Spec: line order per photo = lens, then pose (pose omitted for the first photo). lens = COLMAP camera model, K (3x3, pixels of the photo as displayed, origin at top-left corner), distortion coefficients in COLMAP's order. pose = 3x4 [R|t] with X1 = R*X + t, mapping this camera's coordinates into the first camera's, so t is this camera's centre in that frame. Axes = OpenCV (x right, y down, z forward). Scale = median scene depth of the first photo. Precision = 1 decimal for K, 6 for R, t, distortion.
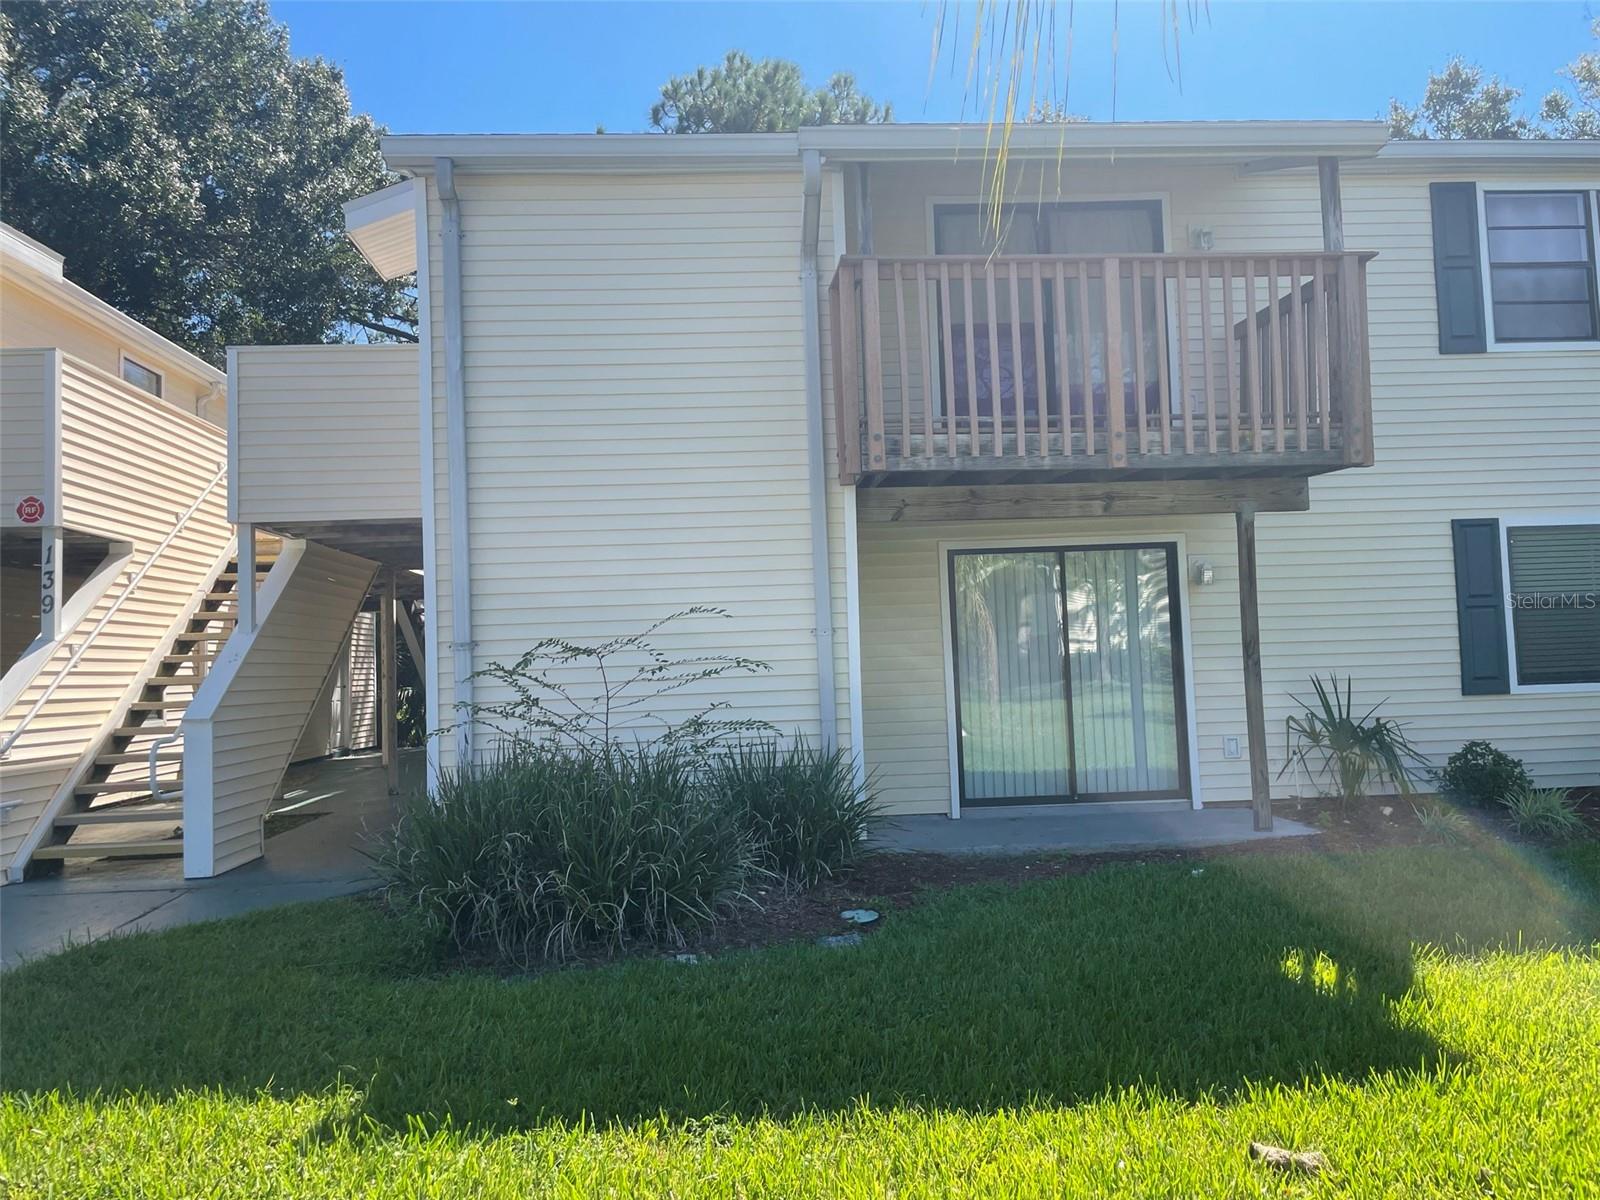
lens RADIAL K [[1230.8, 0, 800.9], [0, 1230.8, 593.2], [0, 0, 1]] dist [0.053585, -0.063067]
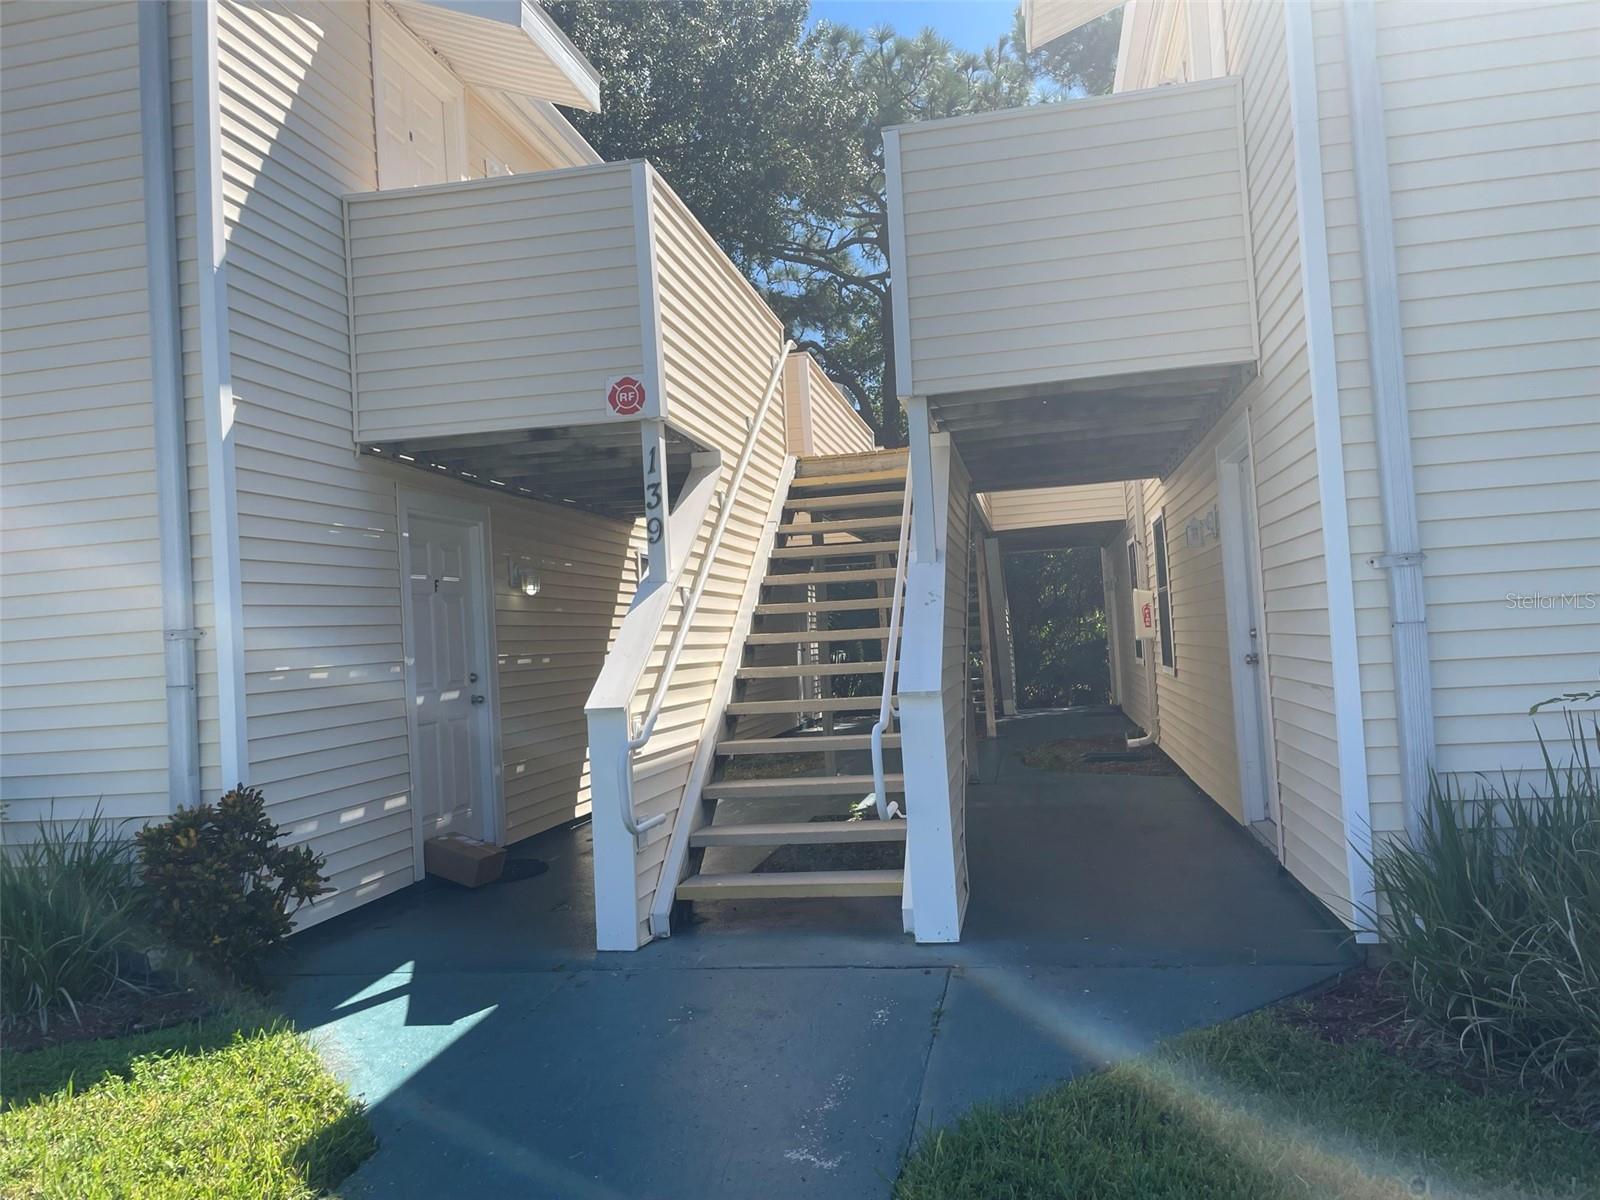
lens RADIAL K [[1230.8, 0, 806.3], [0, 1230.8, 601.8], [0, 0, 1]] dist [0.053585, -0.063067]
pose [[0.970144, -0.029037, -0.240783, -0.355587], [0.037771, 0.998782, 0.031735, 0.030139], [0.239568, -0.039882, 0.970060, 0.345057]]
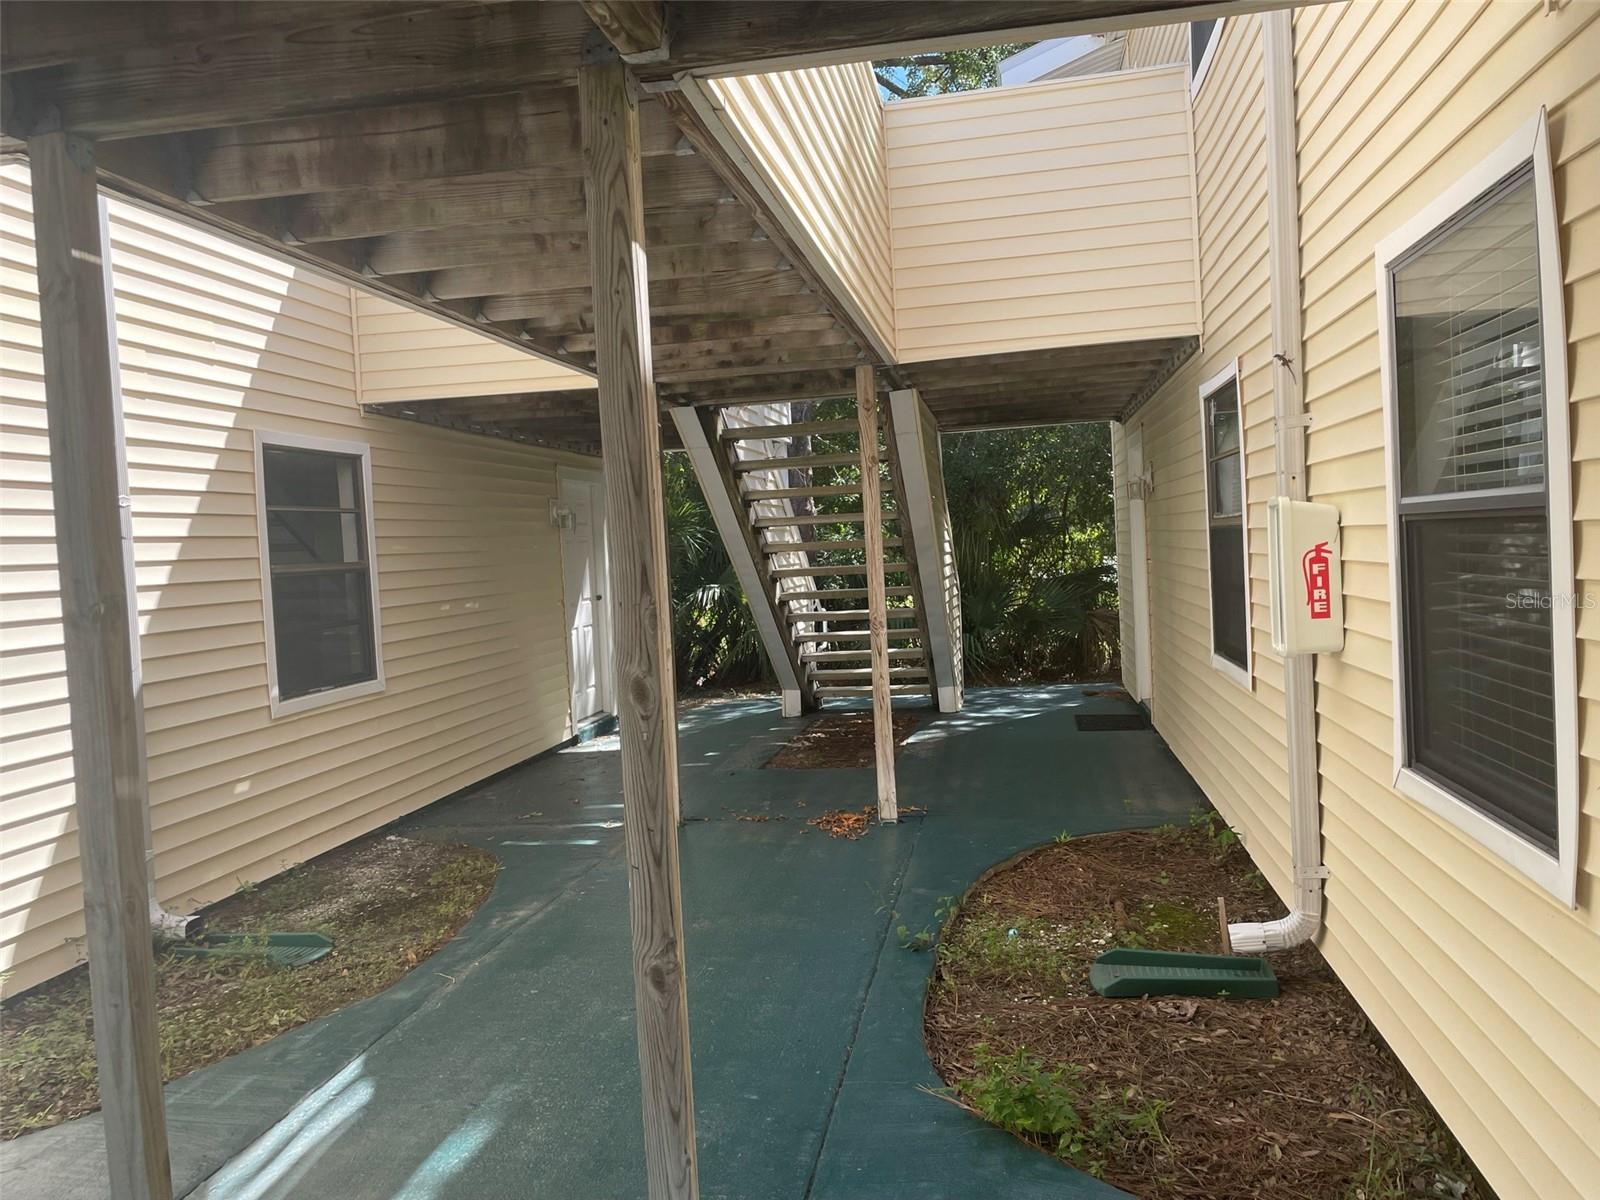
lens RADIAL K [[1230.8, 0, 800.0], [0, 1230.8, 599.6], [0, 0, 1]] dist [0.053585, -0.063067]
pose [[0.974079, -0.001465, -0.226204, -0.396322], [0.026786, 0.993690, 0.108912, 0.052875], [0.224618, -0.112148, 0.967972, 1.210821]]
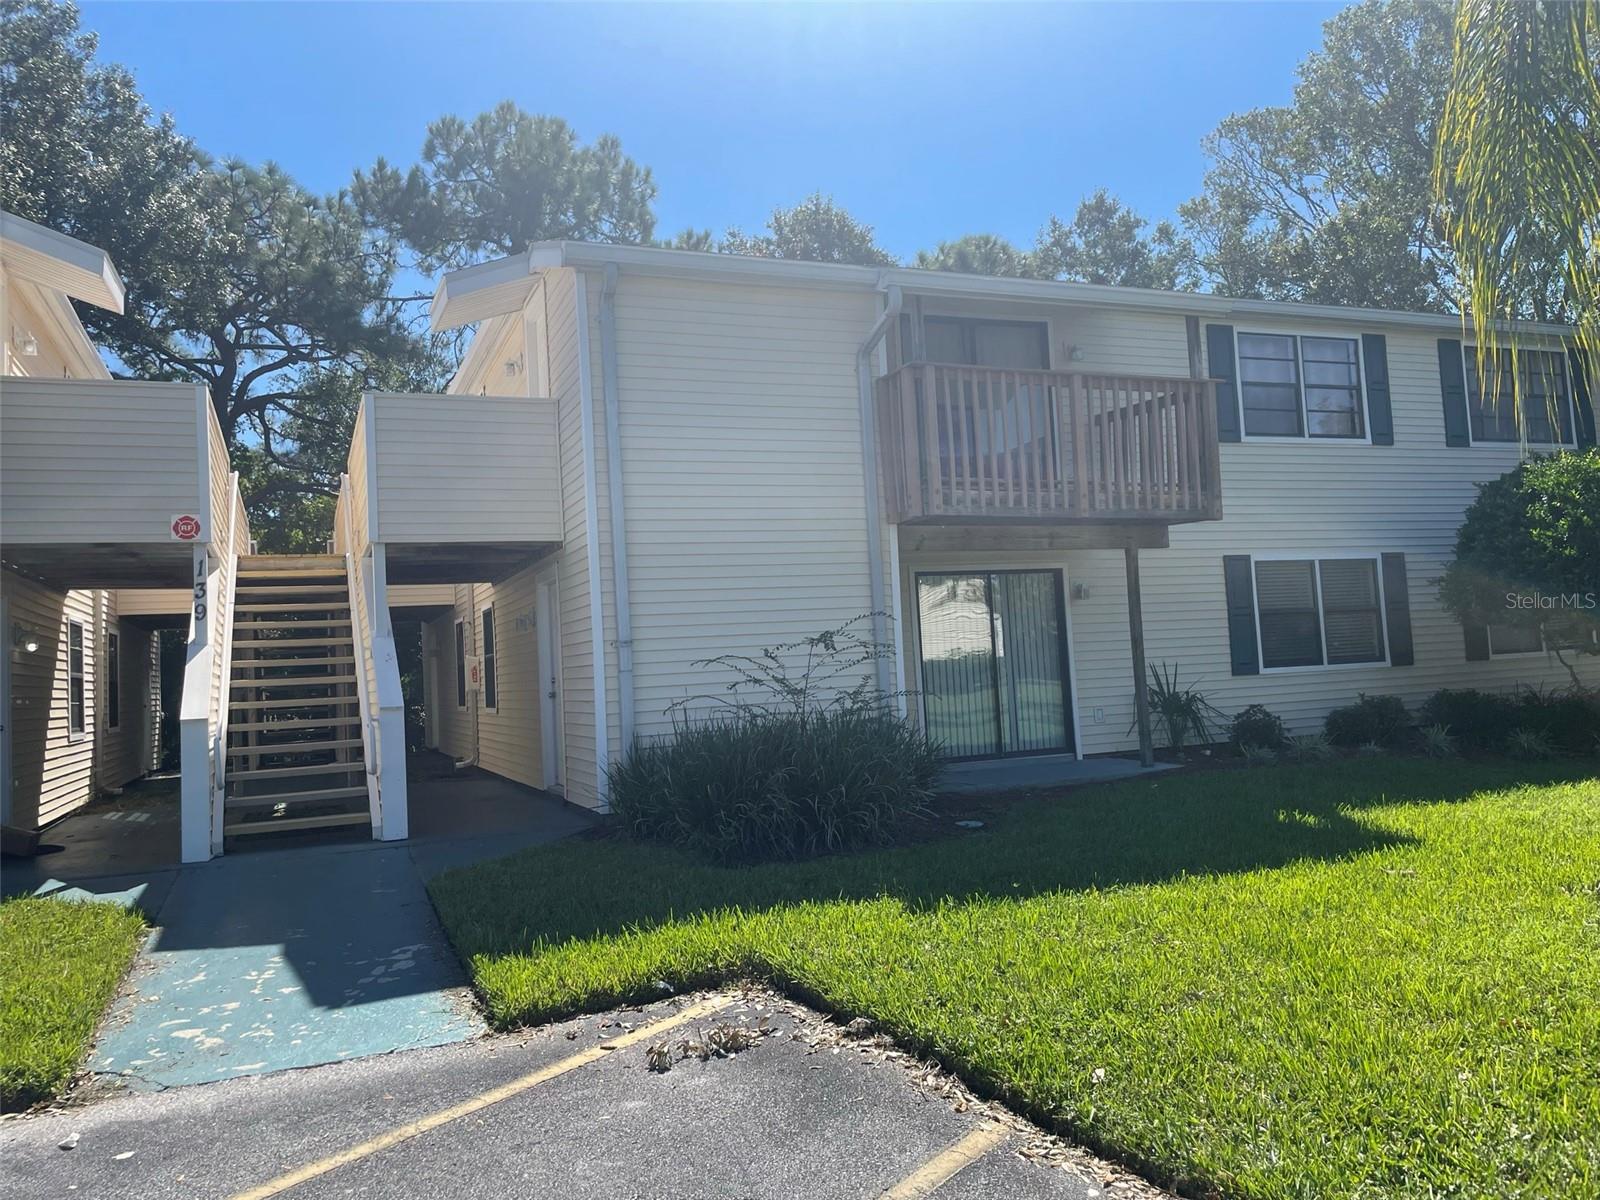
lens RADIAL K [[1230.8, 0, 805.2], [0, 1230.8, 591.0], [0, 0, 1]] dist [0.053585, -0.063067]
pose [[0.946055, 0.005856, 0.323953, -0.451956], [0.001252, 0.999763, -0.021728, 0.014892], [-0.324003, 0.020961, 0.945824, -0.235096]]
